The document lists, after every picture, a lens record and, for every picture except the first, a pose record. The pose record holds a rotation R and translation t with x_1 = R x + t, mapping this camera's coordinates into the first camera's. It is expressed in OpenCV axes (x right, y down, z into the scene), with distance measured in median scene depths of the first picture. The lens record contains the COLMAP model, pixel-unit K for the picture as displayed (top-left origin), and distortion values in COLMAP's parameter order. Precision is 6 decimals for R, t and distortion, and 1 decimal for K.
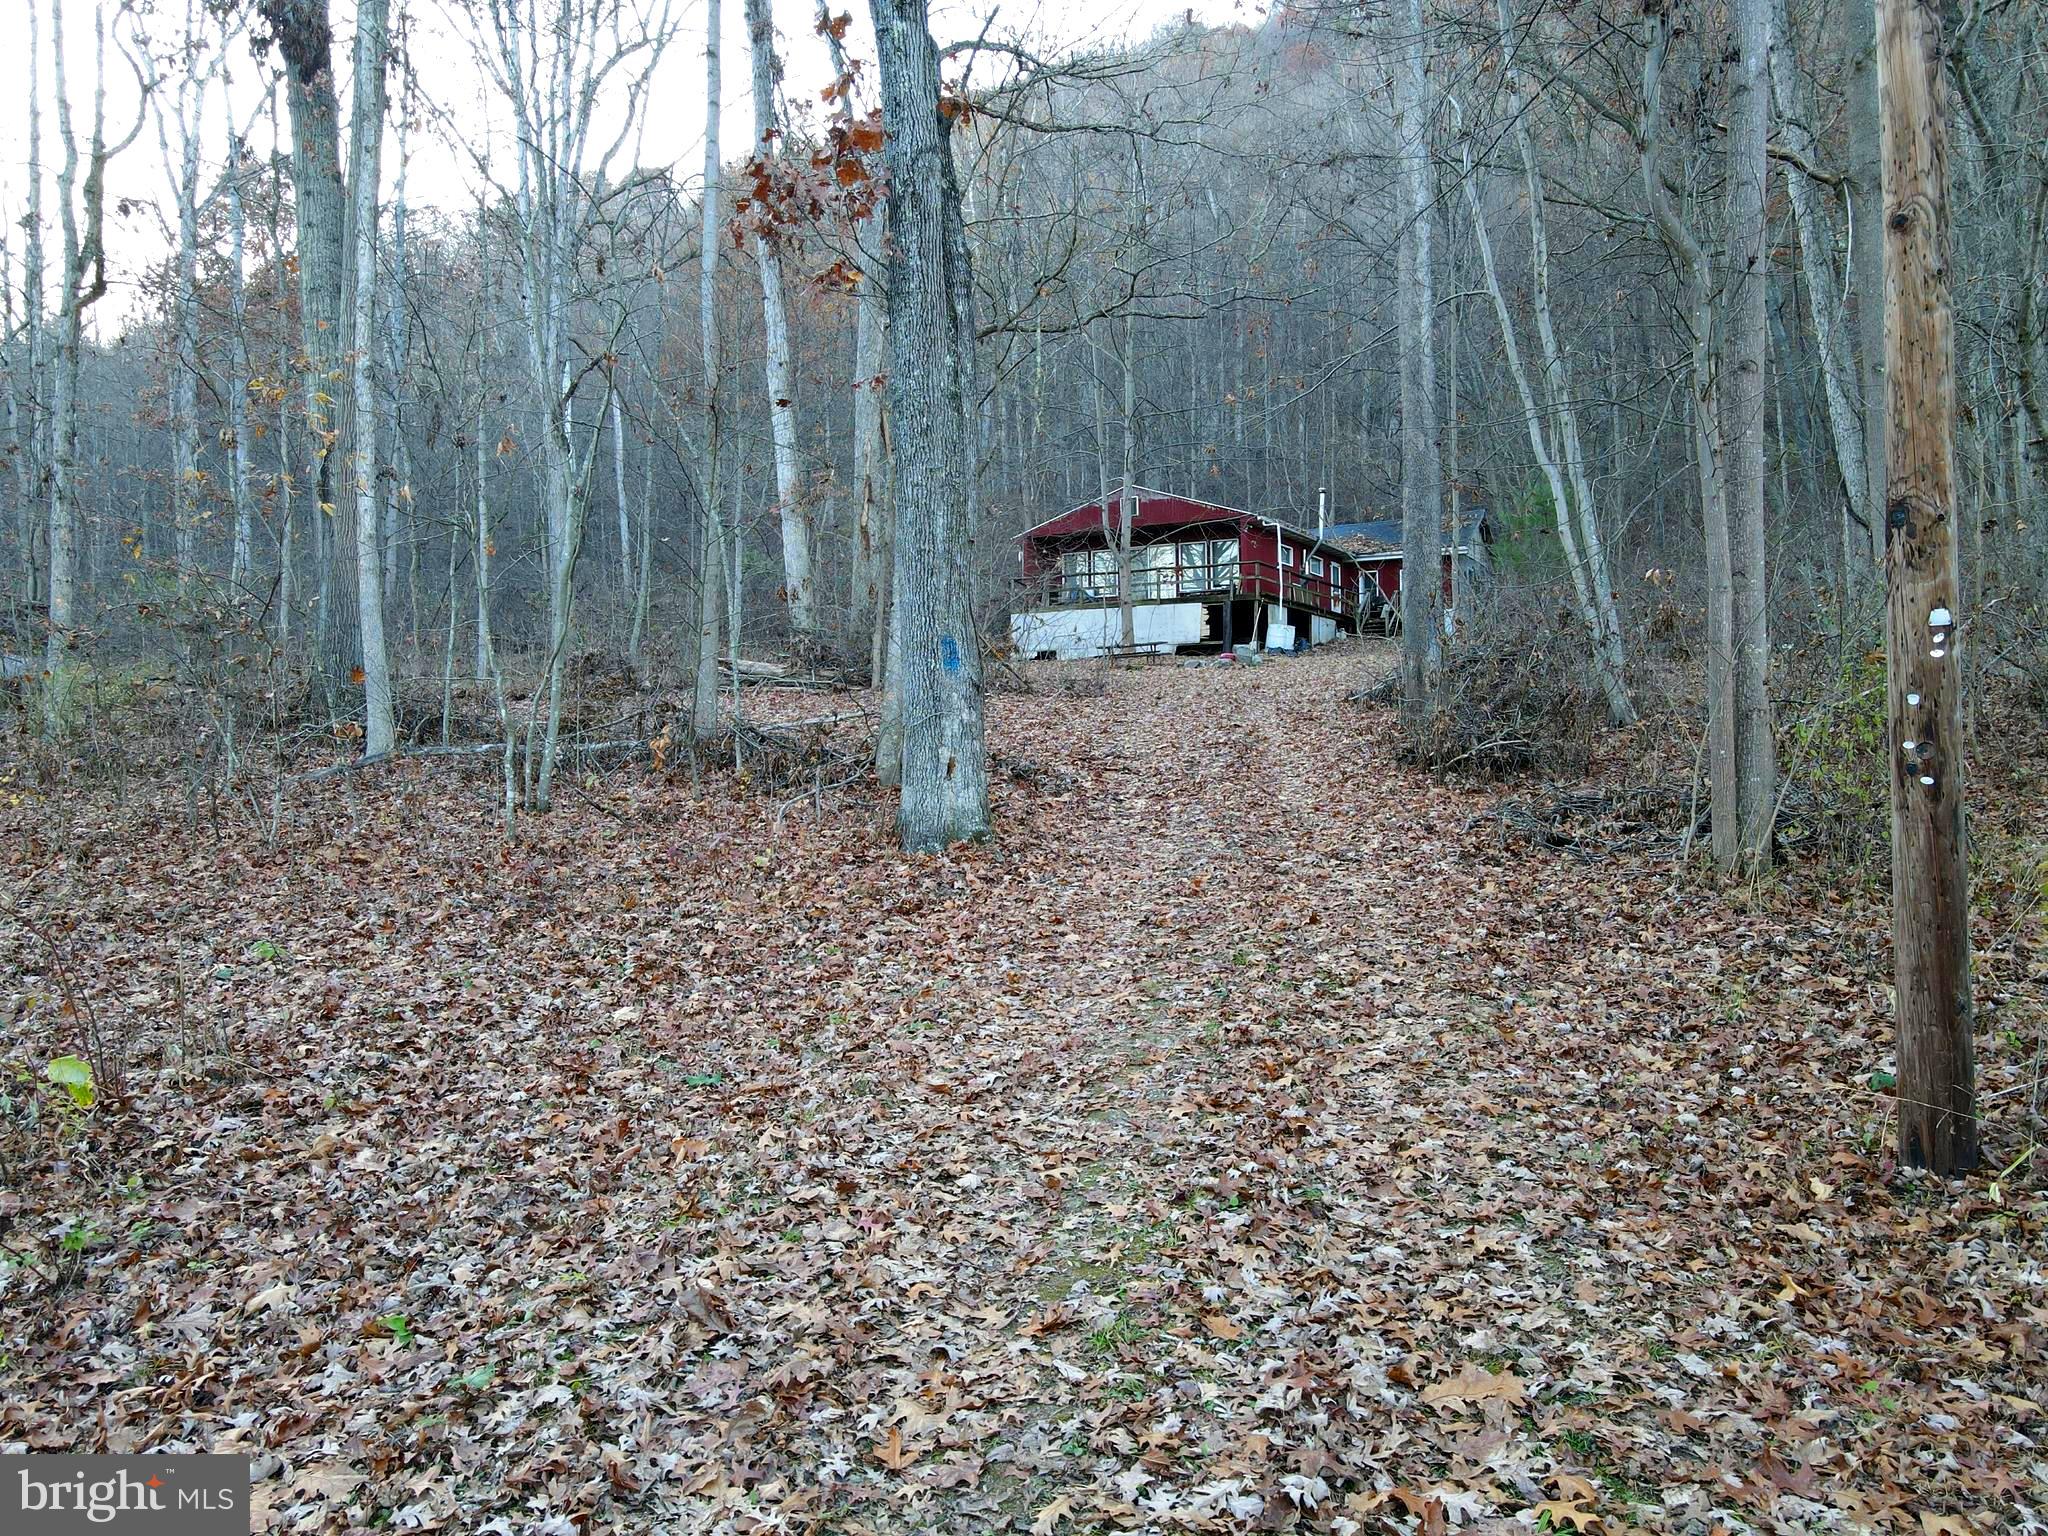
lens RADIAL K [[1450.1, 0, 1031.9], [0, 1450.1, 767.6], [0, 0, 1]] dist [-0.008483, -0.000424]
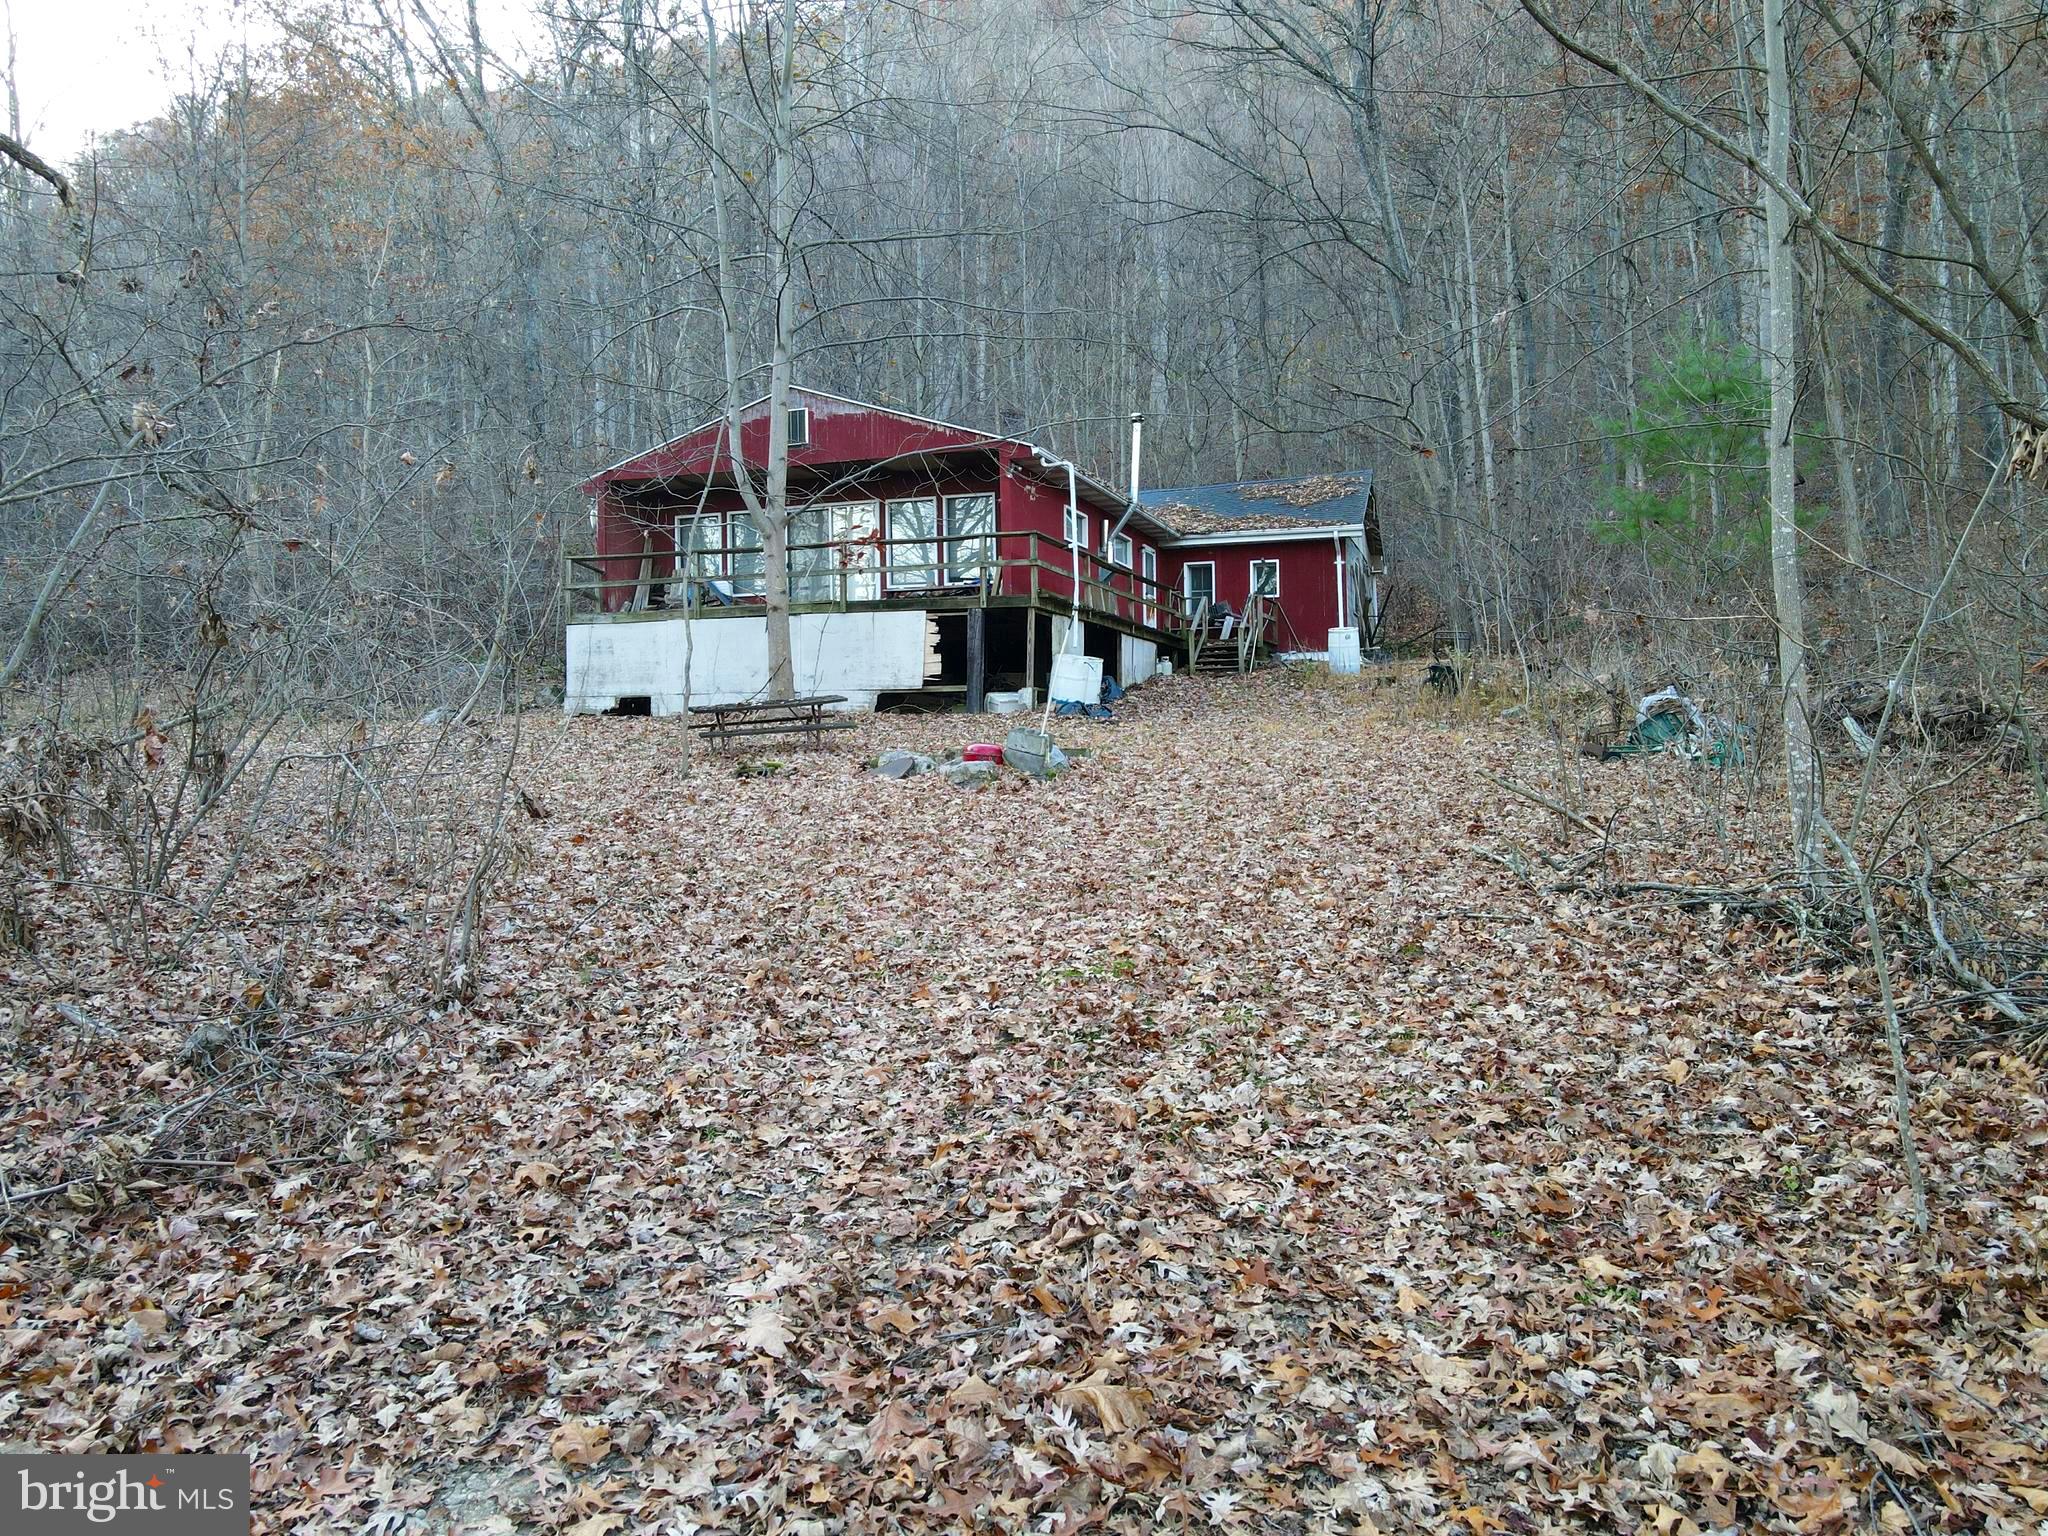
lens RADIAL K [[1450.1, 0, 1013.7], [0, 1450.1, 766.7], [0, 0, 1]] dist [-0.008483, -0.000424]
pose [[0.986220, -0.000097, 0.165441, 0.060361], [-0.000240, 0.999998, 0.002017, -0.057309], [-0.165441, -0.002029, 0.986218, 0.468586]]
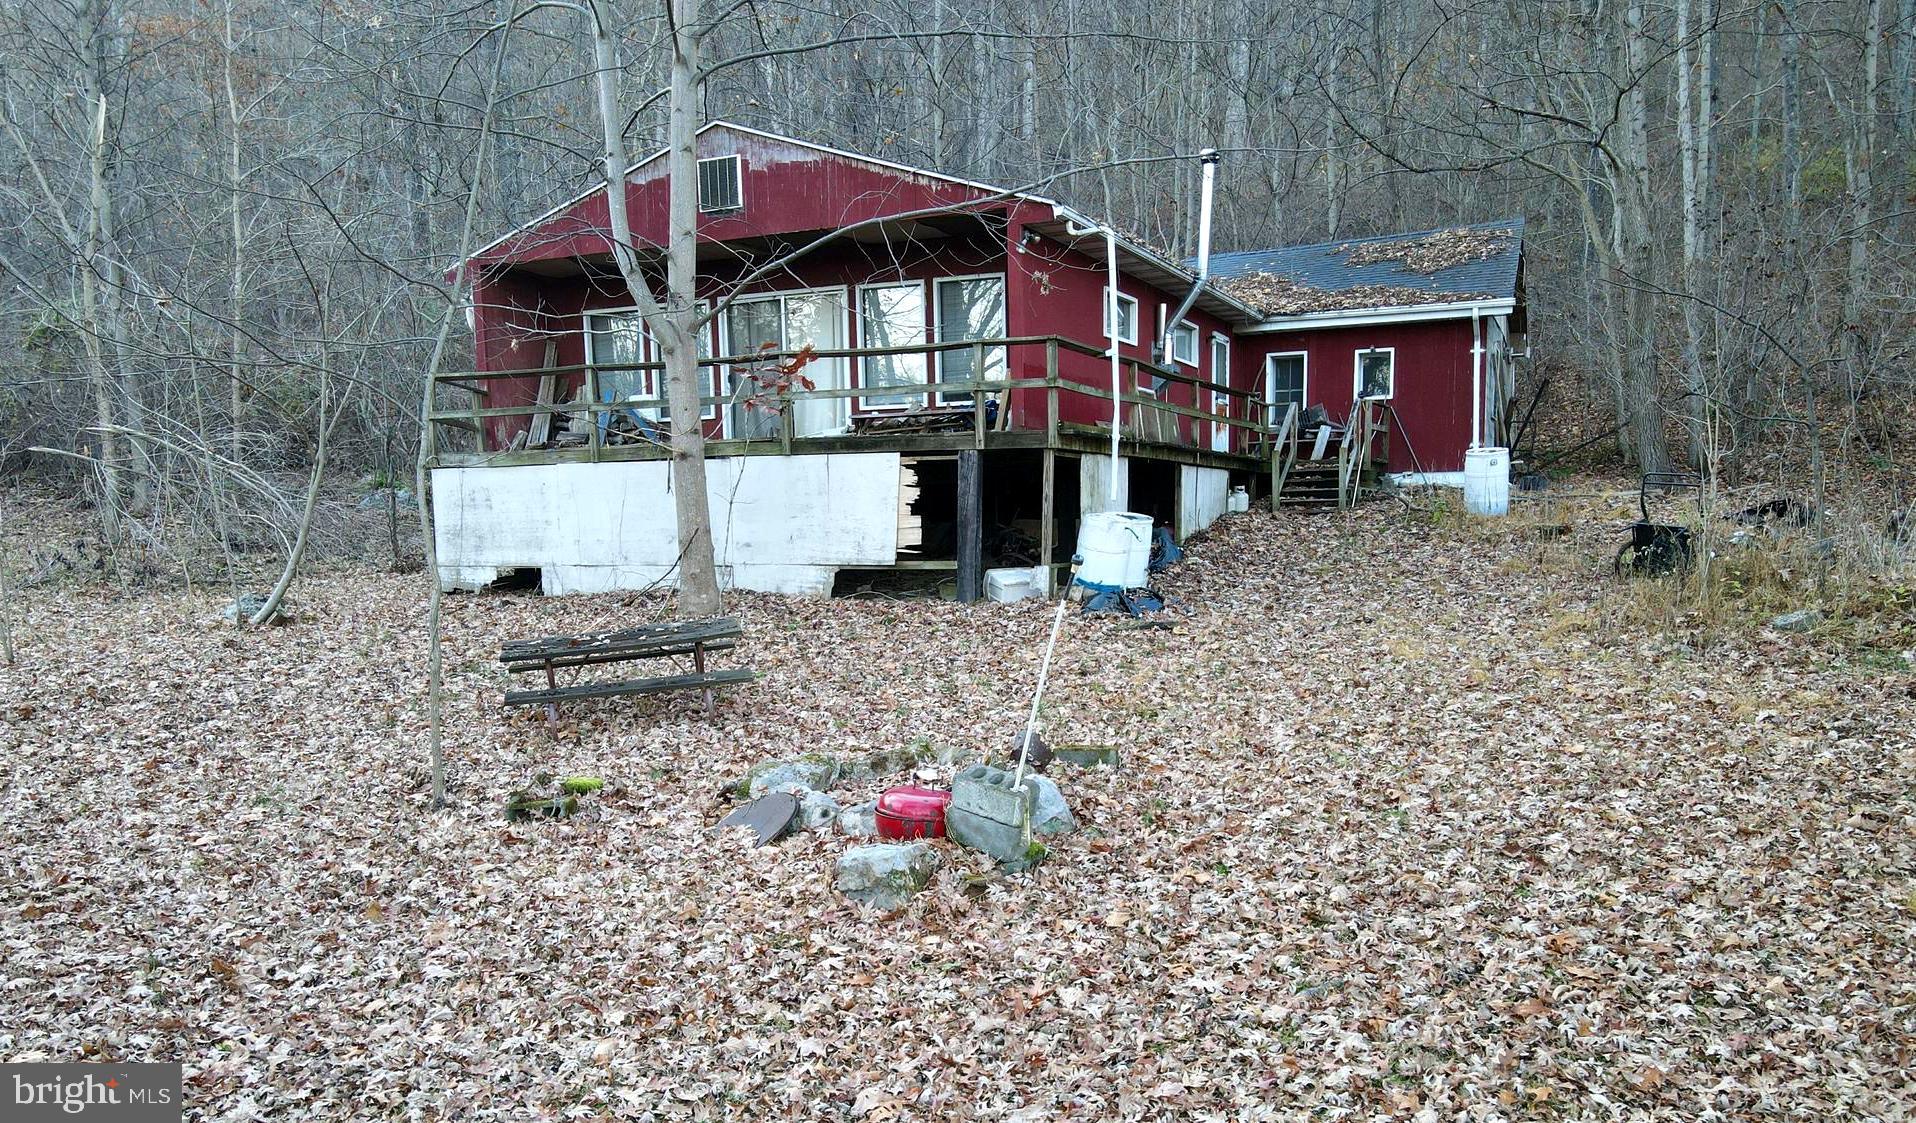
lens RADIAL K [[1455.5, 0, 934.5], [0, 1455.5, 759.2], [0, 0, 1]] dist [-0.002070, 0.006368]
pose [[0.997329, -0.018350, 0.070692, 0.095075], [0.007363, 0.988253, 0.152651, -0.090324], [-0.072663, -0.151723, 0.985749, 0.605554]]
